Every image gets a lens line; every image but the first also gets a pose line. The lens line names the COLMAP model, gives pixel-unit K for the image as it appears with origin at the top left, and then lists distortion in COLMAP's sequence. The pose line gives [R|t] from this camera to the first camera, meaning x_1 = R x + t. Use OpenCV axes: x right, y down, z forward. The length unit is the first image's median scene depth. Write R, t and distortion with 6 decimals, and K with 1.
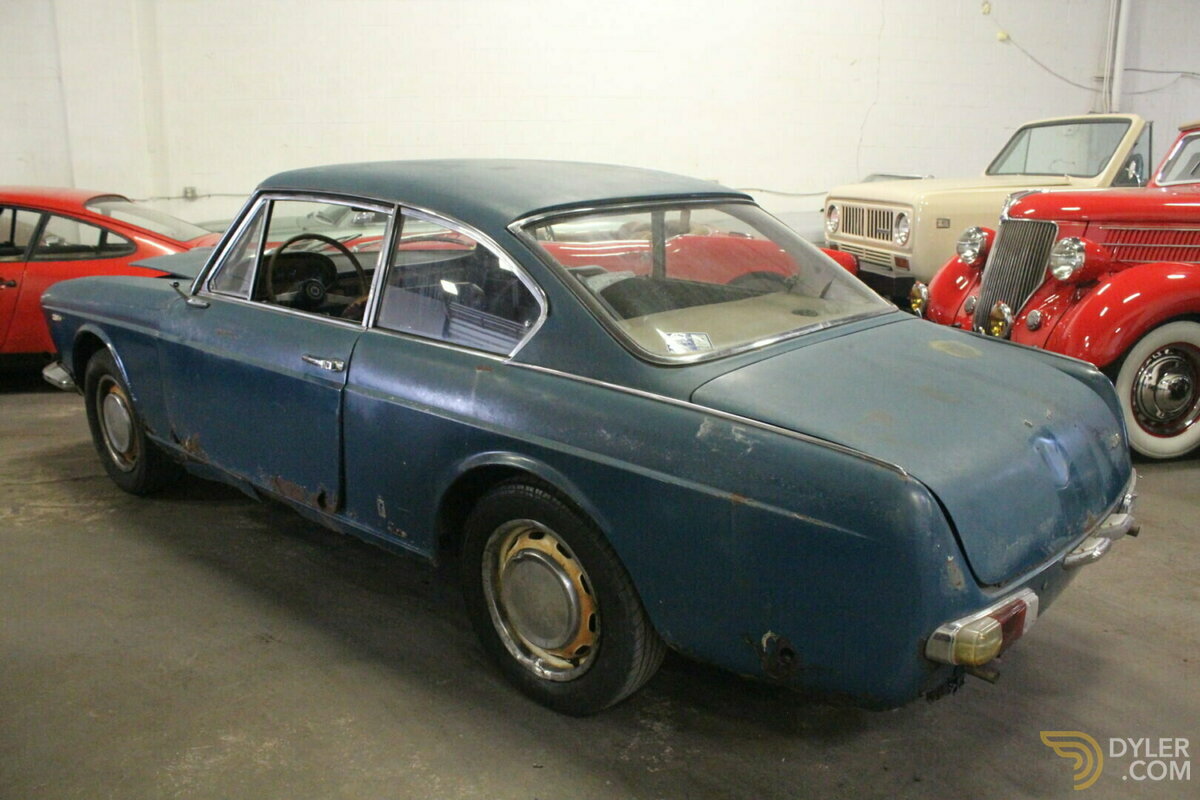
lens RADIAL K [[1044.3, 0, 606.9], [0, 1044.3, 395.0], [0, 0, 1]] dist [-0.065145, 0.011120]
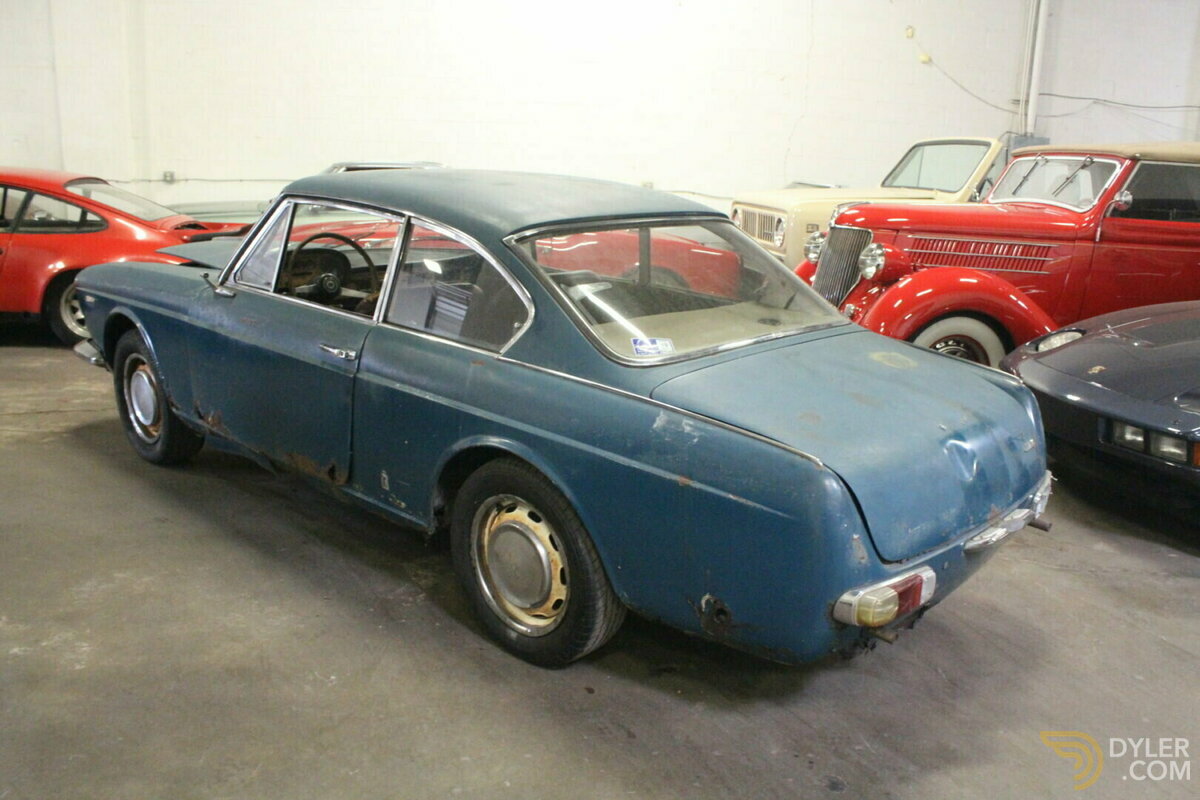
lens RADIAL K [[1044.3, 0, 593.9], [0, 1044.3, 403.2], [0, 0, 1]] dist [-0.065145, 0.011120]
pose [[0.999183, 0.036965, -0.016309, 0.027981], [-0.036734, 0.999223, 0.014258, -0.001581], [0.016823, -0.013647, 0.999765, -0.136975]]
